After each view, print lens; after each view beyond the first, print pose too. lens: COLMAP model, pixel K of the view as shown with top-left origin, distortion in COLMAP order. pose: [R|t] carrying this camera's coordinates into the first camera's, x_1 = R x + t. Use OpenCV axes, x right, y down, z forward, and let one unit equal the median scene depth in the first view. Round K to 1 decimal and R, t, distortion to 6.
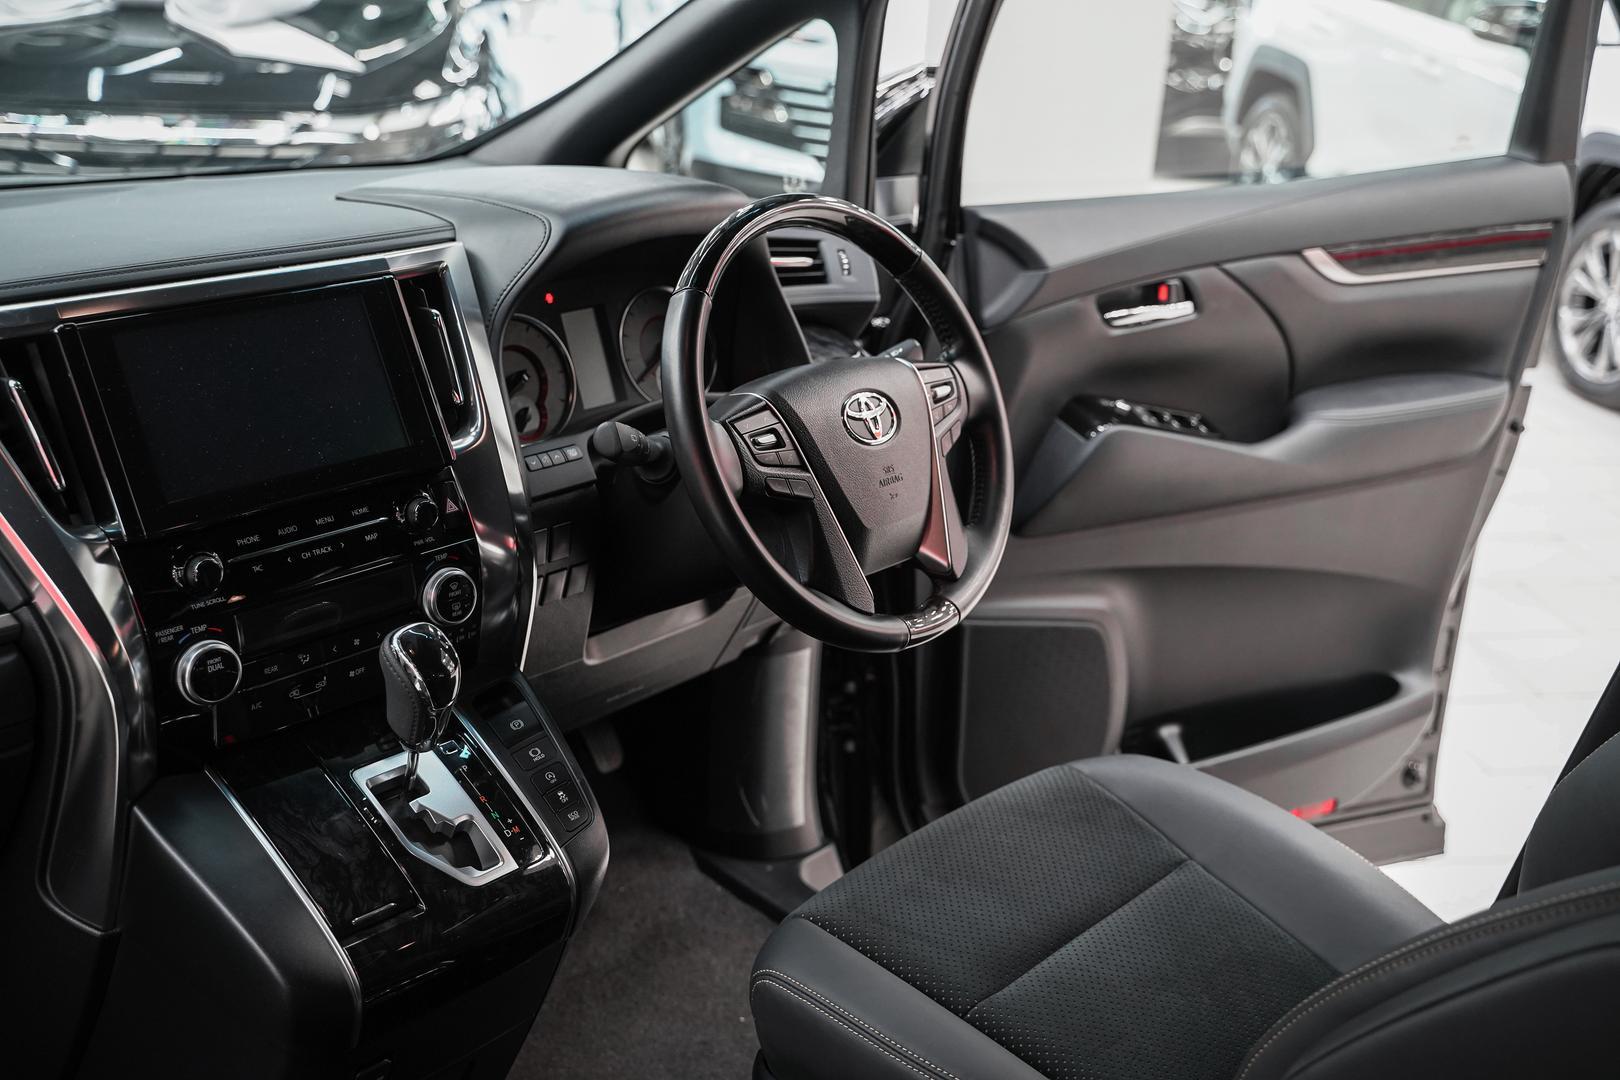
lens RADIAL K [[1748.0, 0, 797.7], [0, 1748.0, 539.4], [0, 0, 1]] dist [0.006340, 0.017097]
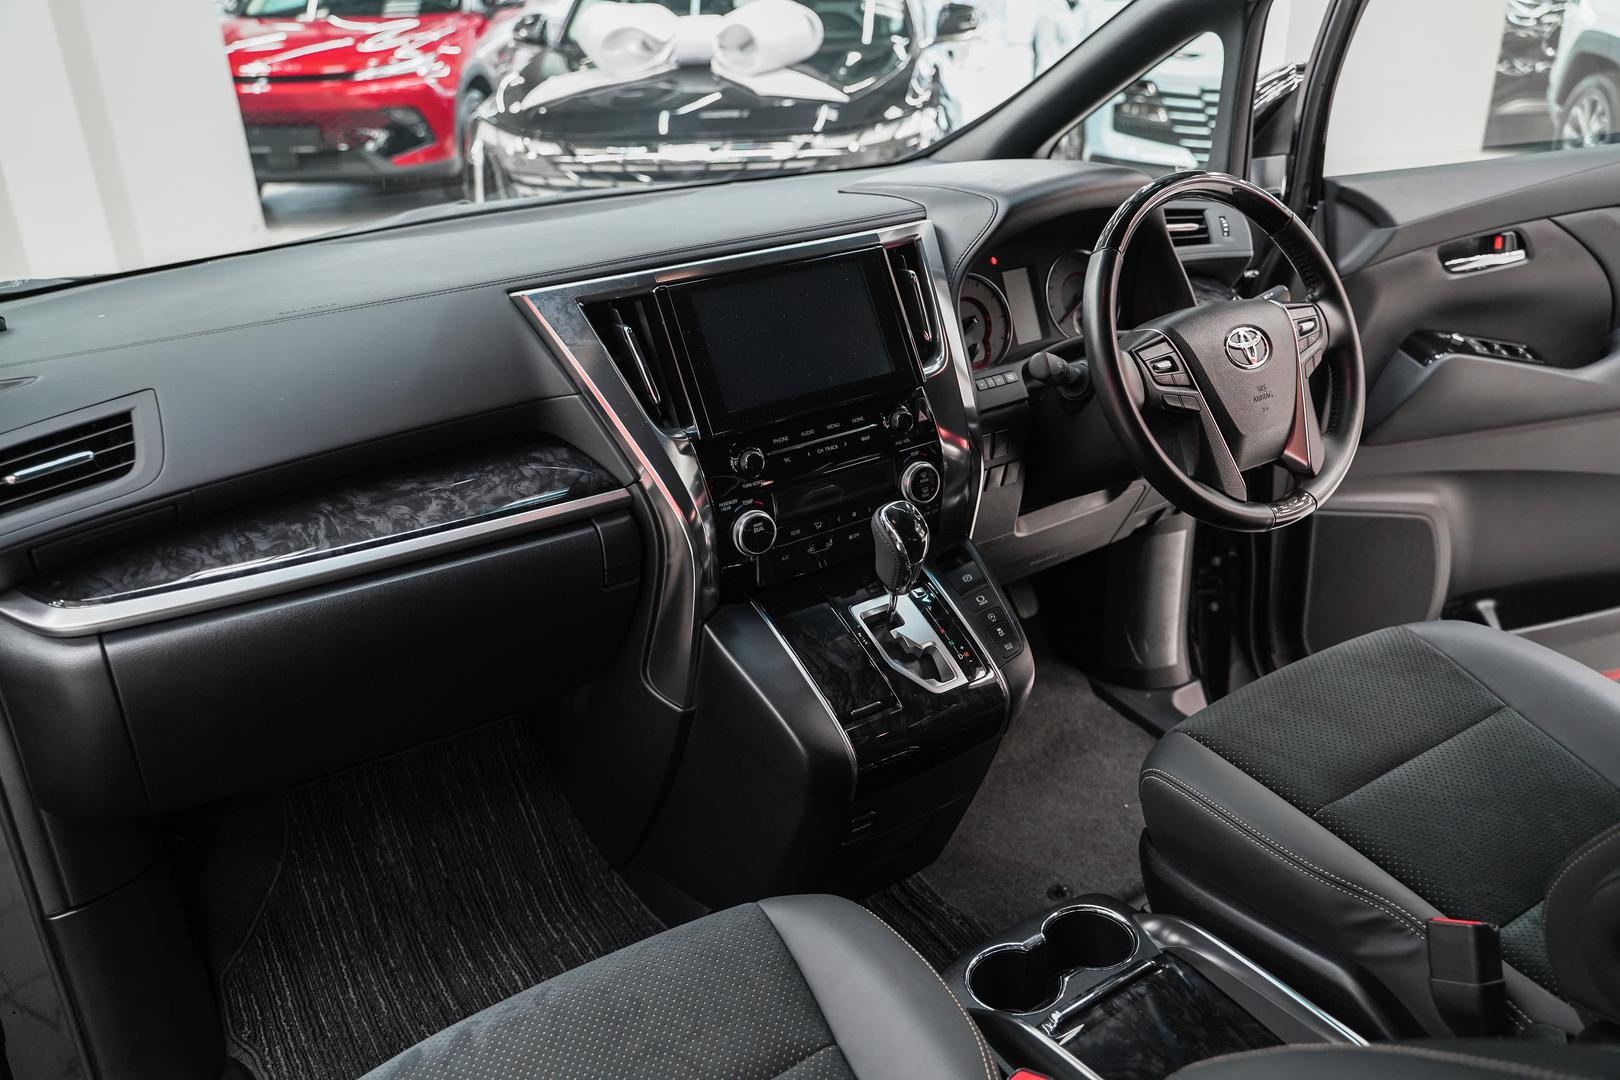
lens RADIAL K [[1294.7, 0, 810.0], [0, 1294.7, 540.0], [0, 0, 1]] dist [-0.000757, 0.003619]
pose [[0.965040, 0.026256, -0.260783, -0.013293], [-0.008078, 0.997477, 0.070535, 0.005092], [0.261976, -0.065962, 0.962817, 0.001200]]
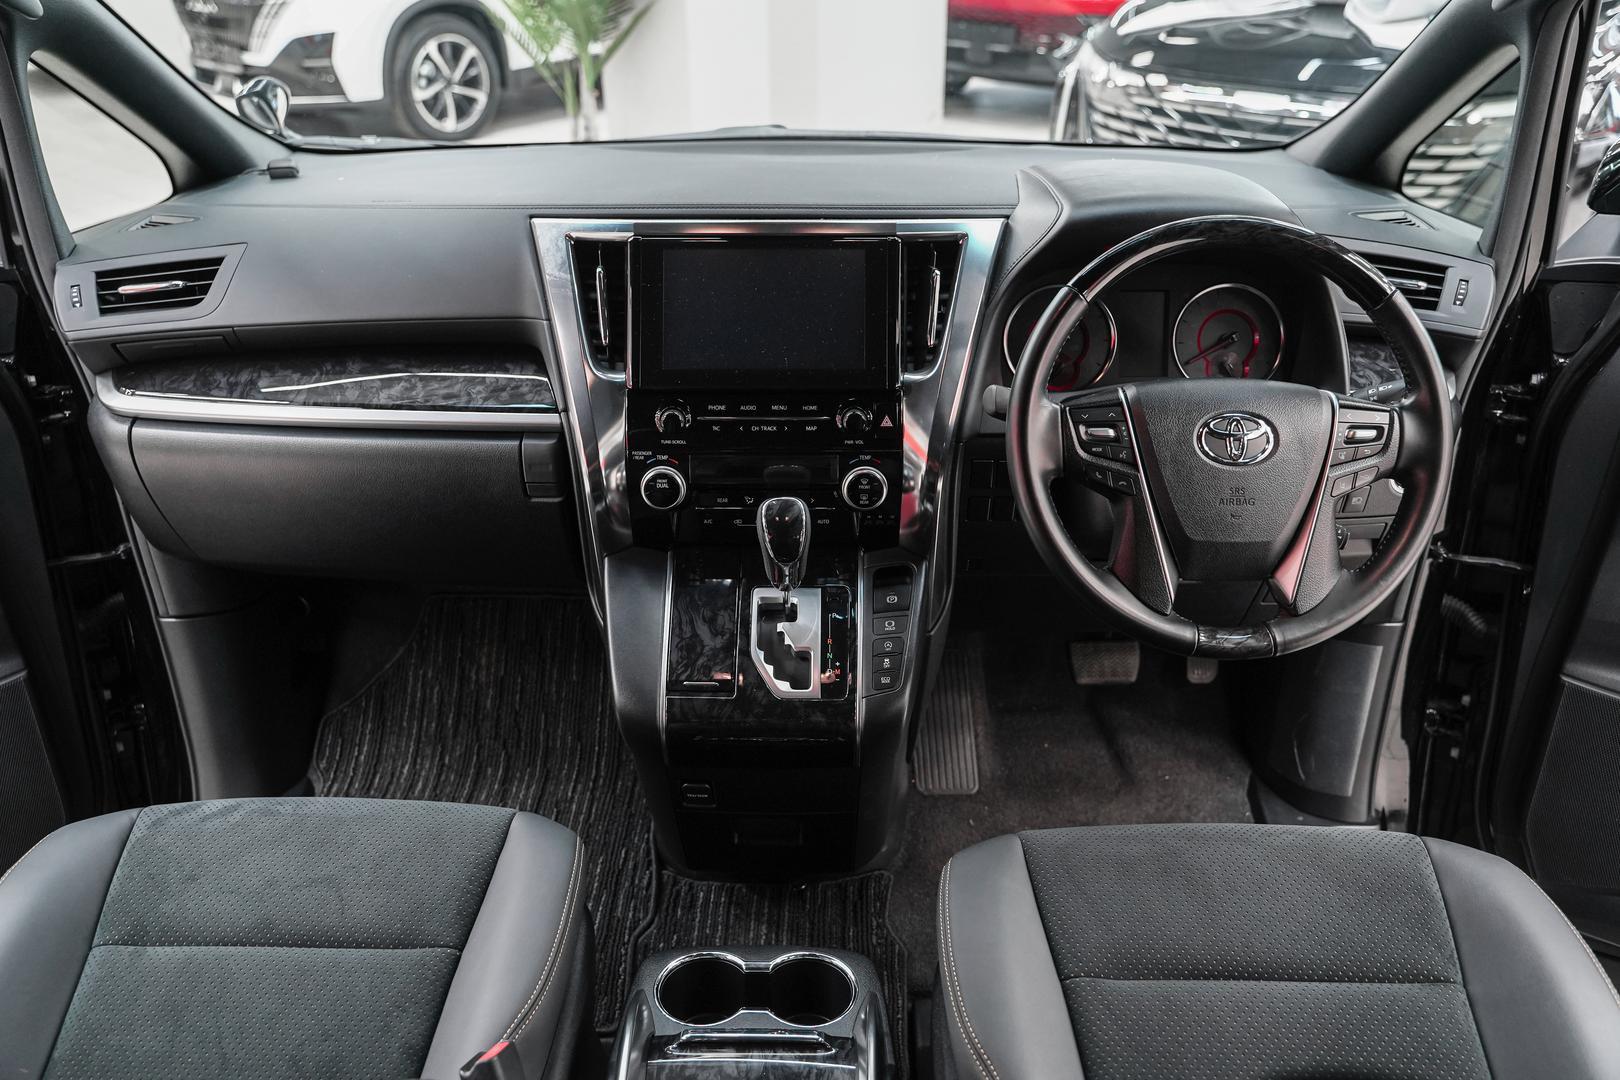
lens RADIAL K [[1300.2, 0, 806.8], [0, 1300.2, 530.3], [0, 0, 1]] dist [-0.003721, 0.005883]
pose [[0.662144, 0.299444, -0.686949, 0.344036], [-0.232543, 0.953545, 0.191508, -0.086929], [0.712382, 0.032939, 0.701018, 0.220643]]
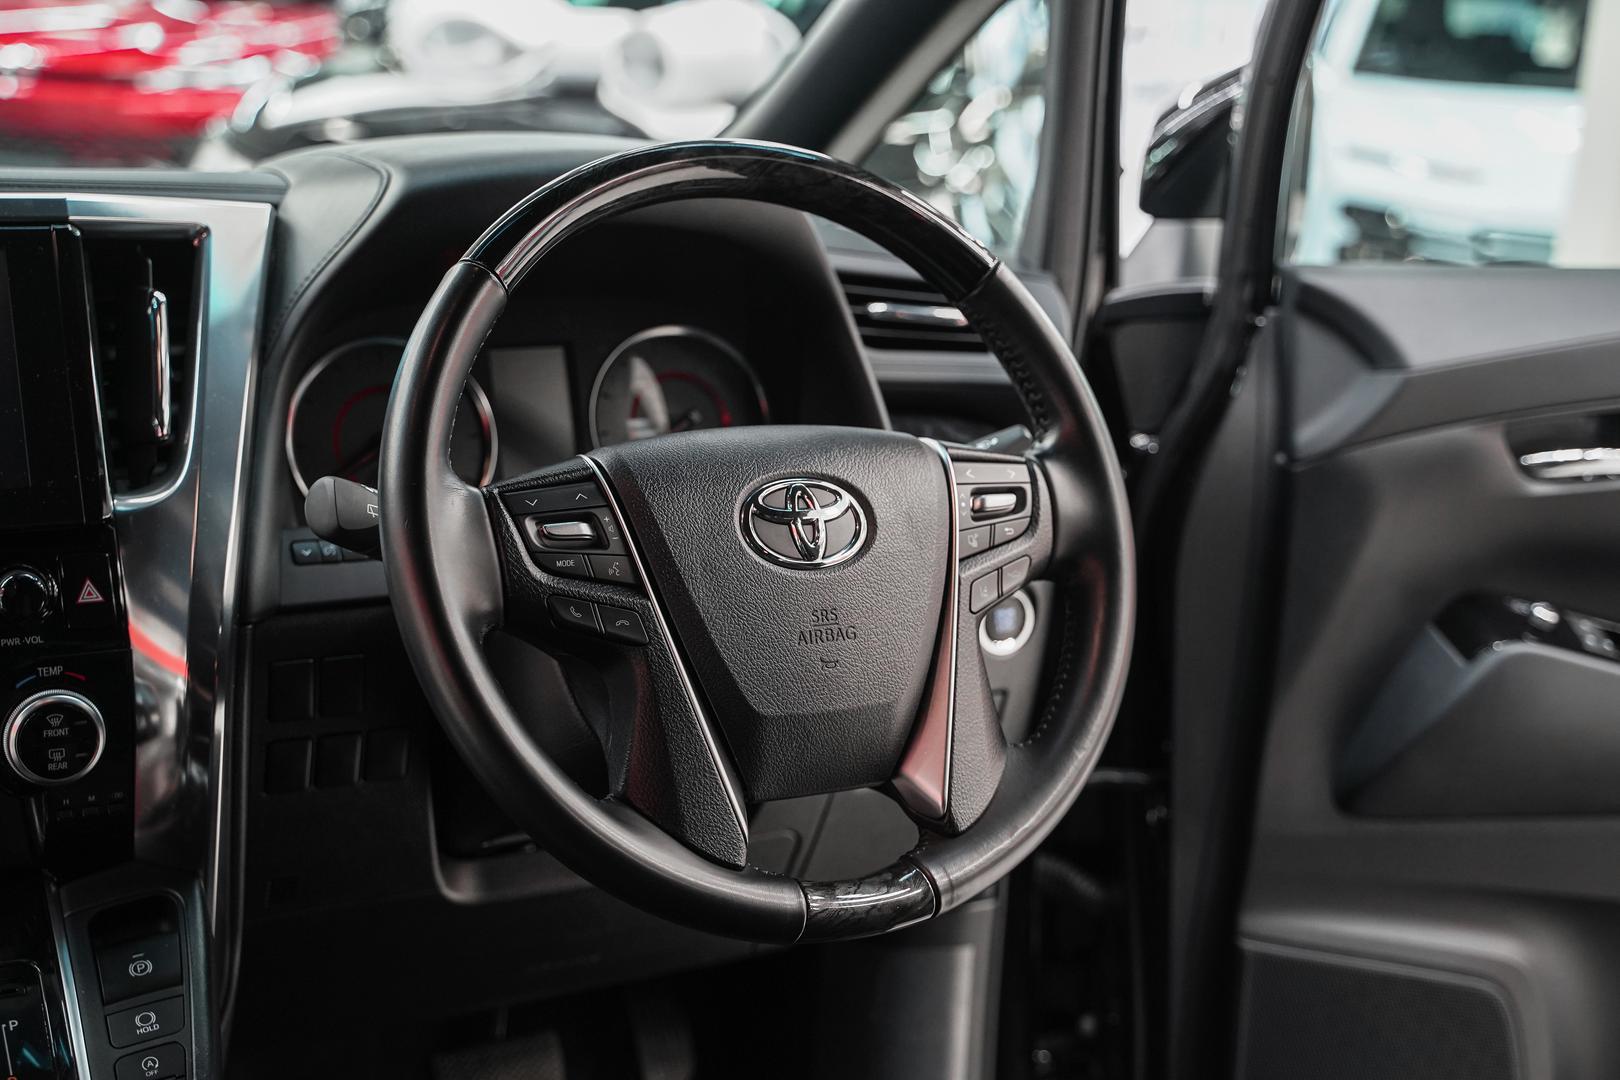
lens RADIAL K [[2089.1, 0, 810.0], [0, 2089.1, 540.0], [0, 0, 1]] dist [0.016715, 0.035148]
pose [[0.937625, 0.086756, -0.336649, 0.220672], [-0.128632, 0.986212, -0.104112, 0.005269], [0.322975, 0.140921, 0.935857, 0.298695]]
